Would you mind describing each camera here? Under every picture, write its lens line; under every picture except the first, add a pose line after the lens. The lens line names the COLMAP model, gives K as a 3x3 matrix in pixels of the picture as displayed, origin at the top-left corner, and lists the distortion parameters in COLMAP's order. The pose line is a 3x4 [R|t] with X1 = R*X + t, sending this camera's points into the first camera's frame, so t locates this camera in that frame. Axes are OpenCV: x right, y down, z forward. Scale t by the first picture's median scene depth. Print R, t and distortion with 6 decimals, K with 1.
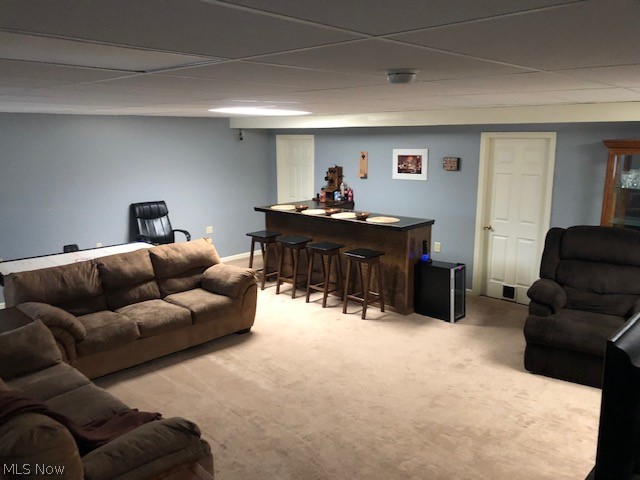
lens RADIAL K [[521.9, 0, 318.2], [0, 521.9, 241.2], [0, 0, 1]] dist [0.030811, -0.039525]
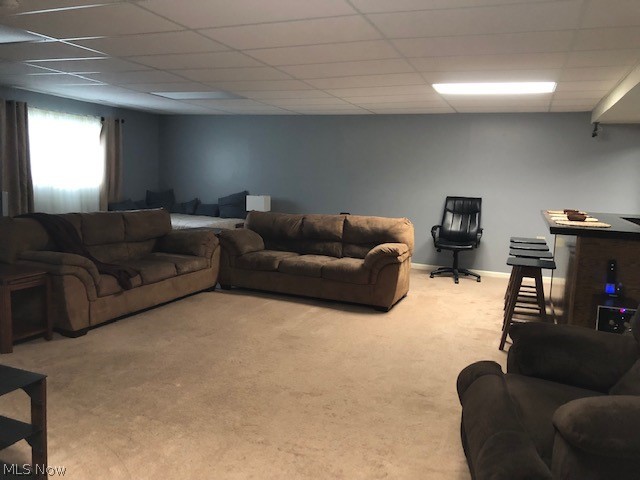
lens RADIAL K [[521.9, 0, 318.6], [0, 521.9, 241.8], [0, 0, 1]] dist [0.030811, -0.039525]
pose [[0.366245, 0.133800, -0.920848, 0.609264], [-0.220258, 0.973950, 0.053914, 0.019376], [0.904074, 0.183079, 0.386176, 0.432310]]
